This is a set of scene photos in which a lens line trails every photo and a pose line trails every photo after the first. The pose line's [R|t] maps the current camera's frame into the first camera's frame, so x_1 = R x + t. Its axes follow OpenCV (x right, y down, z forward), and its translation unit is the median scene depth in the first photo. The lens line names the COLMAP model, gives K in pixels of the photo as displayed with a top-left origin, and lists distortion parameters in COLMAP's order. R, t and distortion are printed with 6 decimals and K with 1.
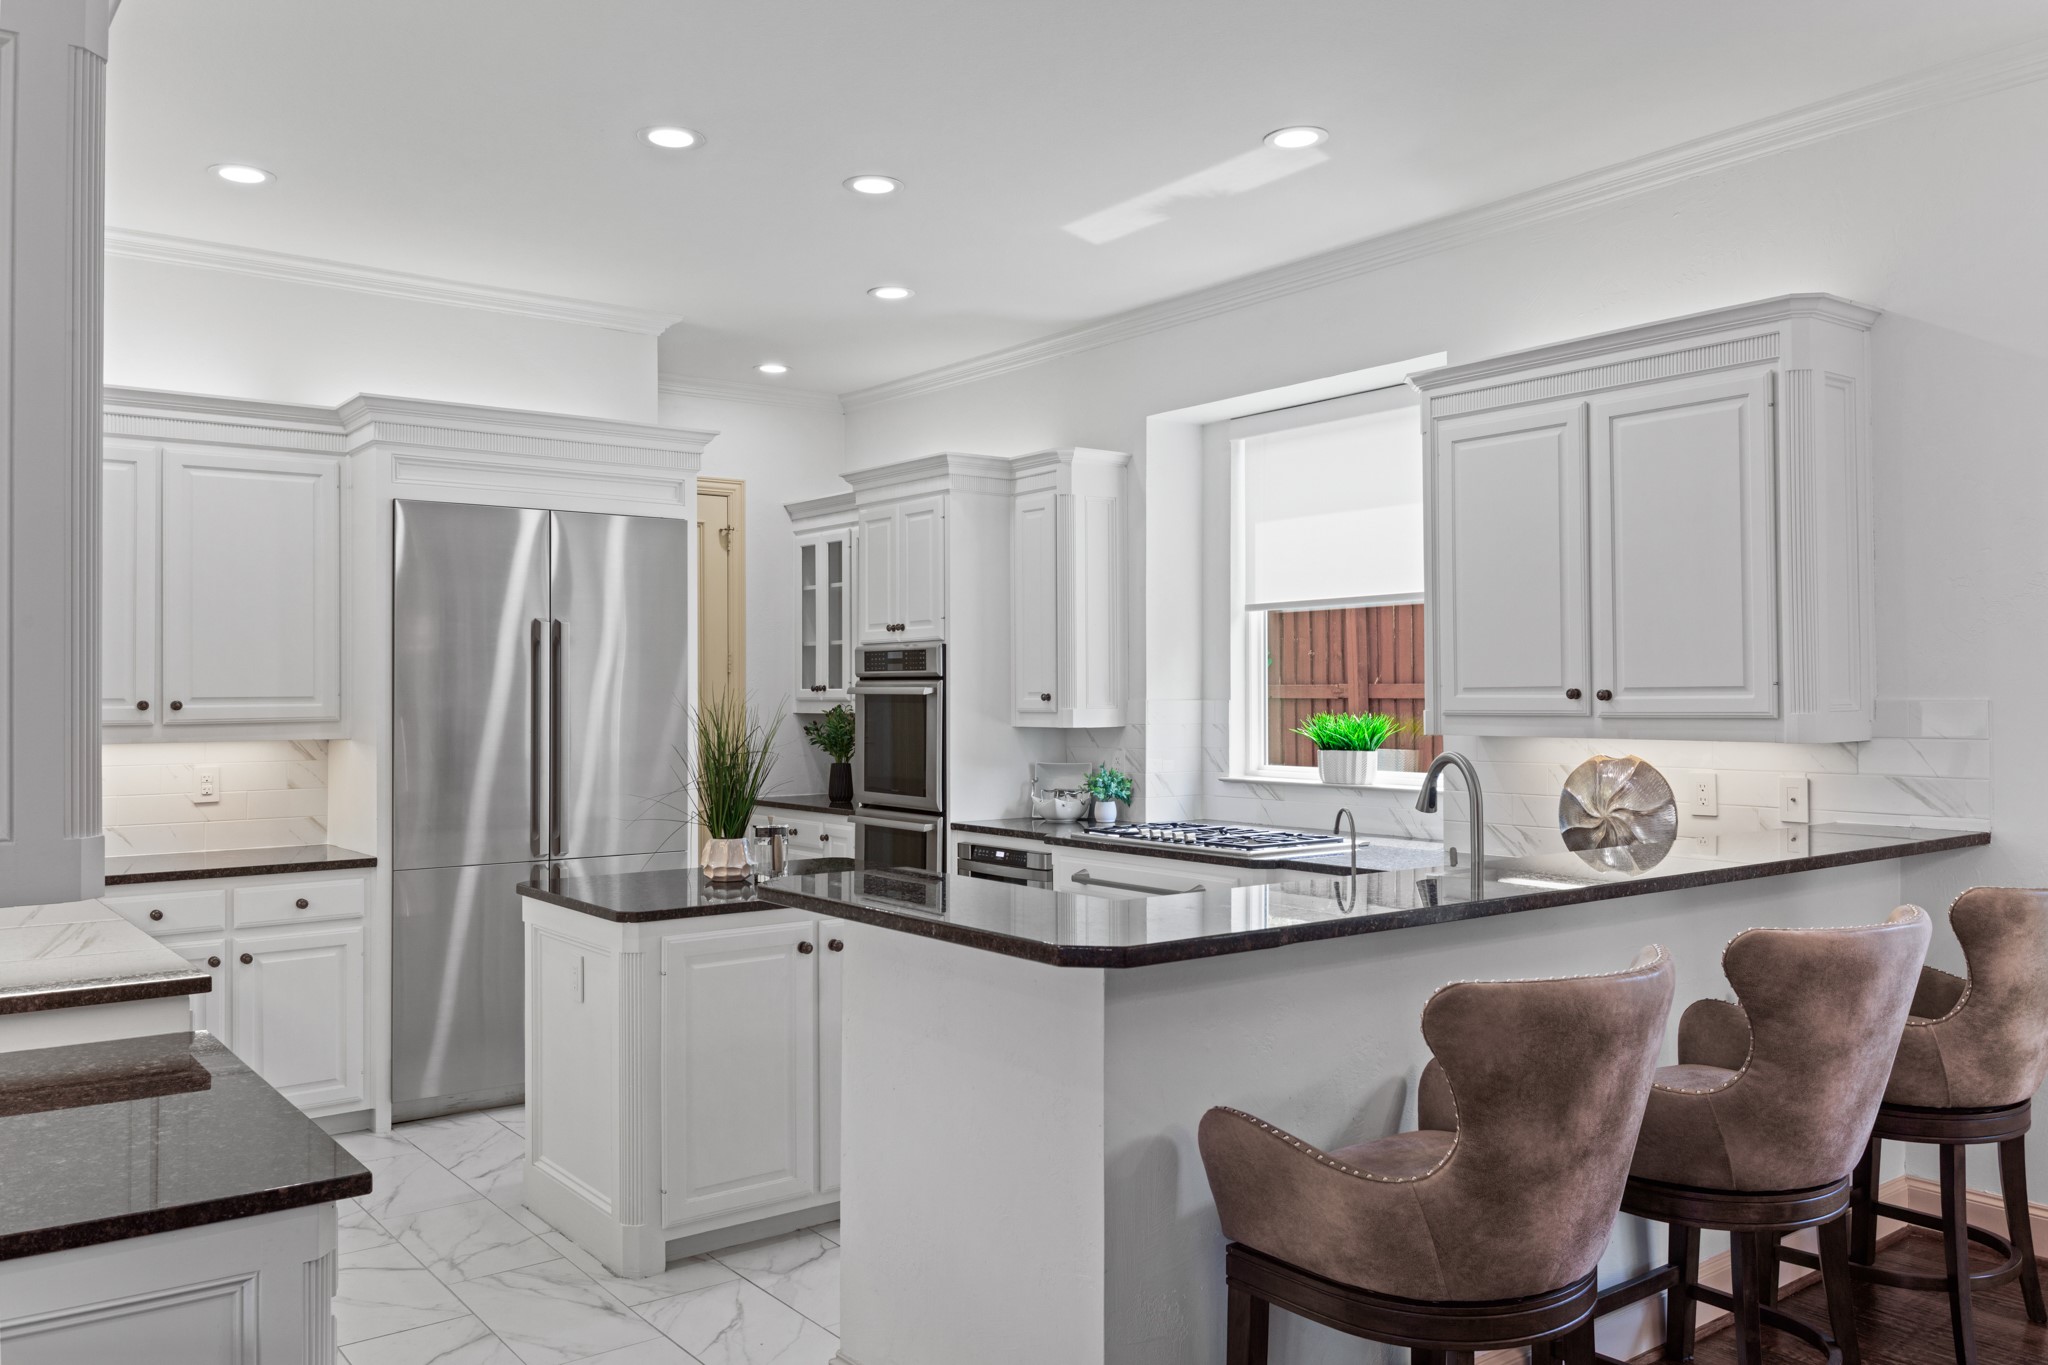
lens RADIAL K [[1557.3, 0, 1015.1], [0, 1557.3, 659.0], [0, 0, 1]] dist [0.005369, -0.002326]
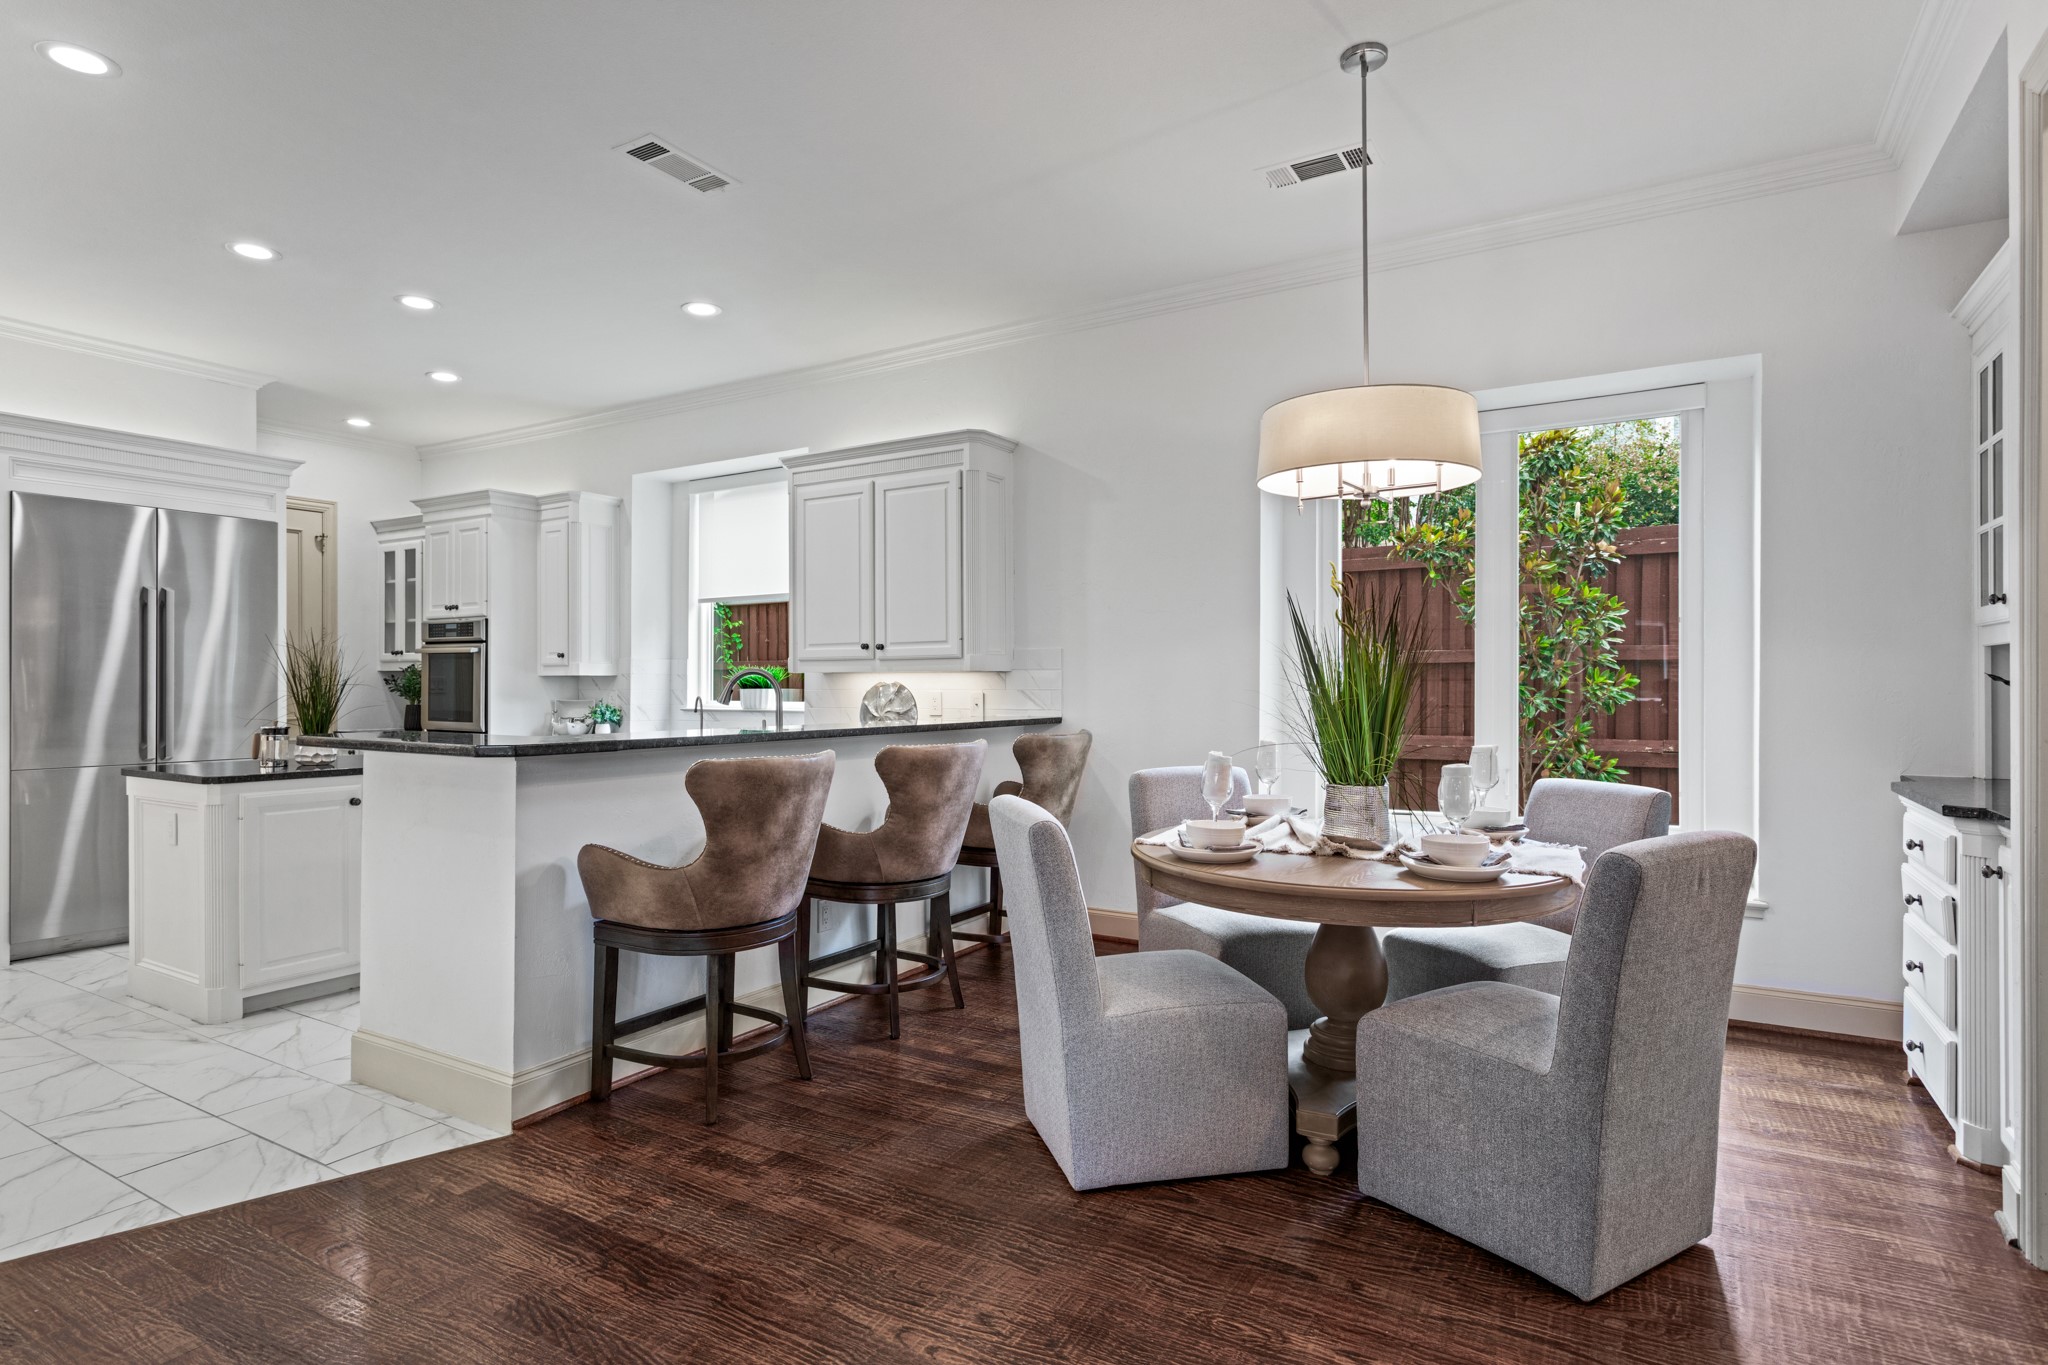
lens RADIAL K [[1069.6, 0, 1024.0], [0, 1069.6, 682.5], [0, 0, 1]] dist [-0.000048, 0.000686]
pose [[0.930828, 0.005401, 0.365418, 0.063757], [-0.011538, 0.999827, 0.014612, 0.032850], [-0.365276, -0.017817, 0.930729, -0.145745]]
